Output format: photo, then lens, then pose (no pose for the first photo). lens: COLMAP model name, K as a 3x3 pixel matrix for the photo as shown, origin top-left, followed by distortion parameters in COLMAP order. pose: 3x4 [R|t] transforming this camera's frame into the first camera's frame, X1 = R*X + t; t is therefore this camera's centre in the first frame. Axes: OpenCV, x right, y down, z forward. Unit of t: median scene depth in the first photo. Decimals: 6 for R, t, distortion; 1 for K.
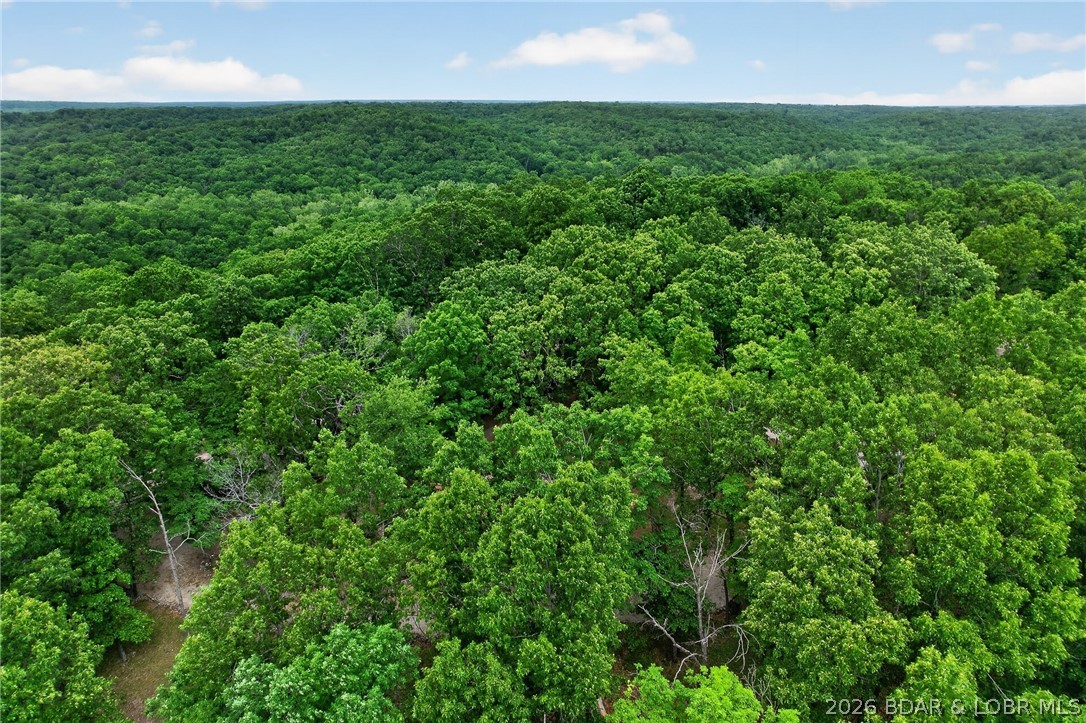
lens RADIAL K [[705.8, 0, 537.0], [0, 705.8, 365.7], [0, 0, 1]] dist [-0.067737, 0.069256]
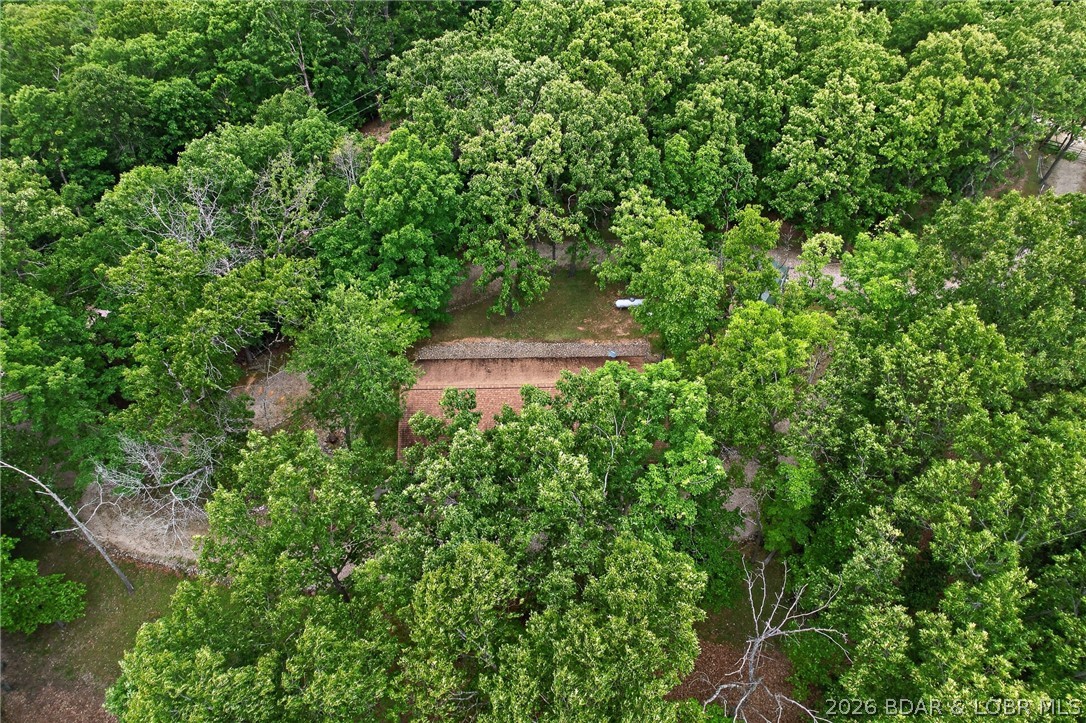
lens RADIAL K [[705.8, 0, 537.0], [0, 705.8, 365.7], [0, 0, 1]] dist [-0.067737, 0.069256]
pose [[0.998036, -0.019383, 0.059577, -0.035858], [-0.006660, 0.912723, 0.408525, -0.159651], [-0.062296, -0.408119, 0.910801, 0.231029]]
